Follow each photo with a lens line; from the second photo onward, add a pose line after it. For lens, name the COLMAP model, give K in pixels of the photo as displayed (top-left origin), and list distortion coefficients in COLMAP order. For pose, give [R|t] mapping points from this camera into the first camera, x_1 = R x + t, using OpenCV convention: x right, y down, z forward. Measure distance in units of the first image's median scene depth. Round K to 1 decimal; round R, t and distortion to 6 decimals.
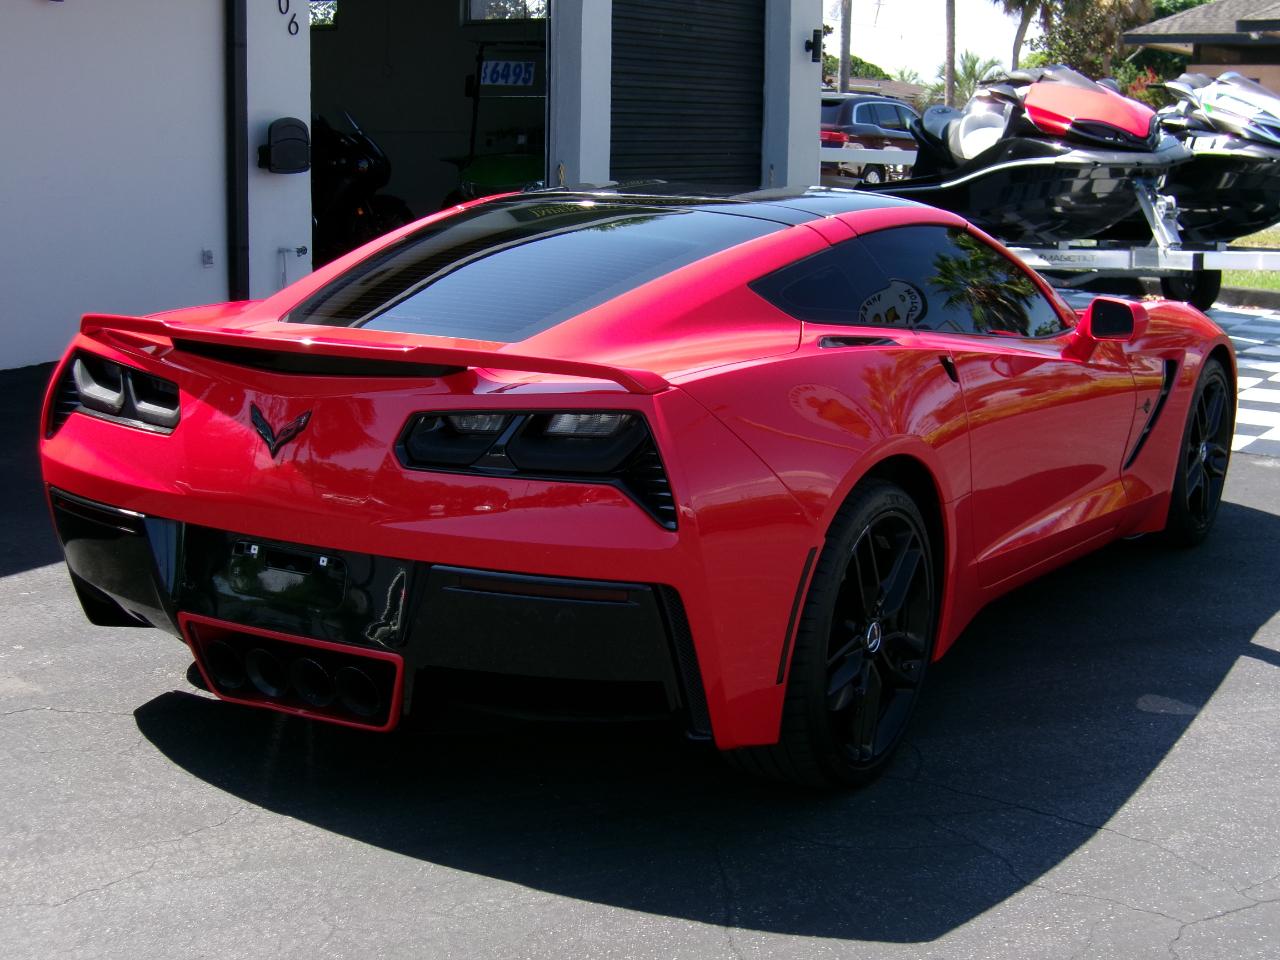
lens RADIAL K [[1938.9, 0, 639.8], [0, 1938.9, 555.3], [0, 0, 1]] dist [-0.113120, -0.015343]
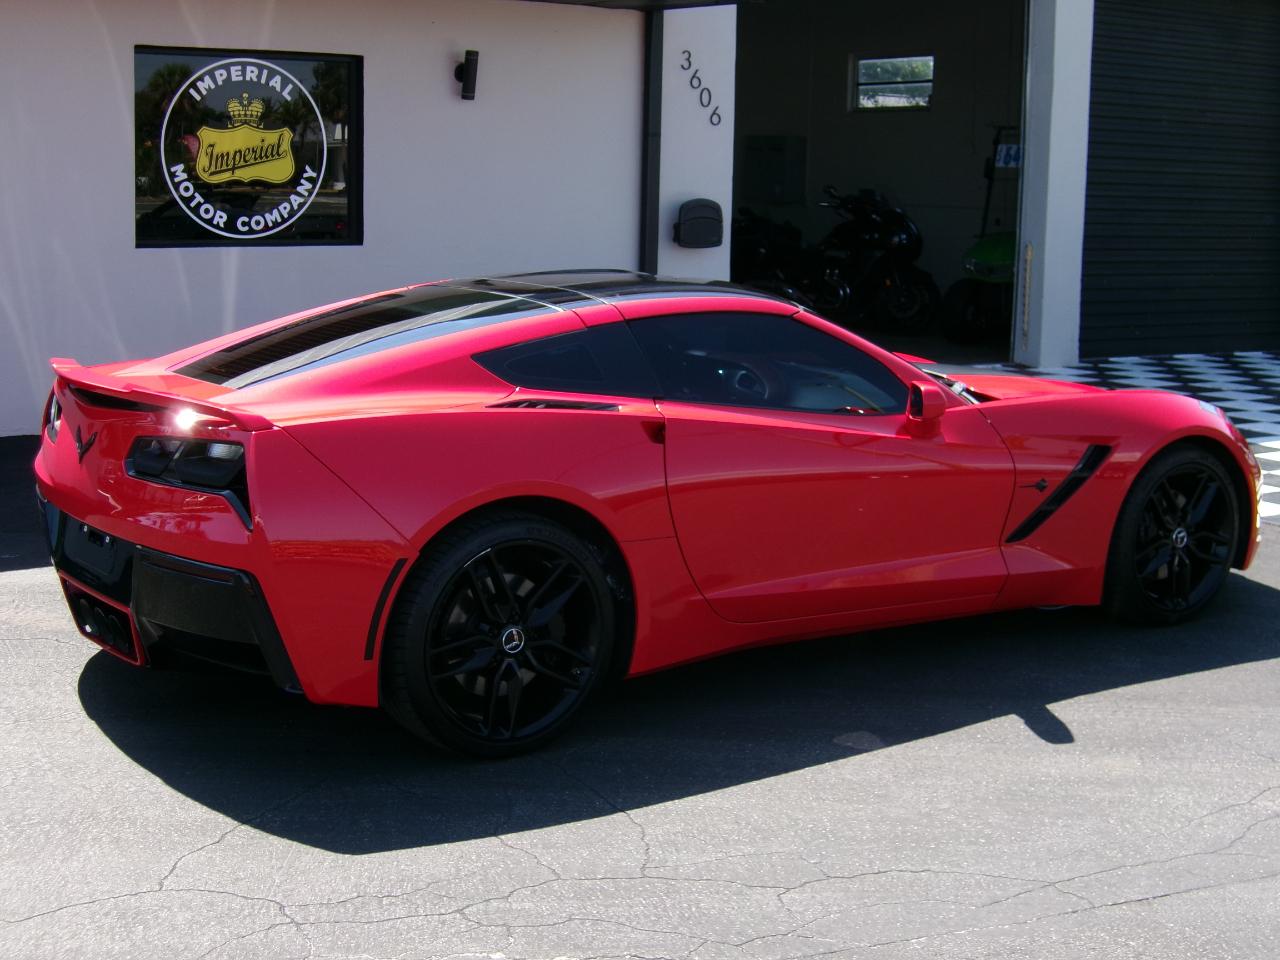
lens RADIAL K [[1938.9, 0, 639.8], [0, 1938.9, 555.3], [0, 0, 1]] dist [-0.113120, -0.015343]
pose [[0.911146, 0.082775, -0.403684, 0.673545], [-0.095887, 0.995316, -0.012337, -0.004640], [0.400772, 0.049949, 0.914815, -0.110735]]
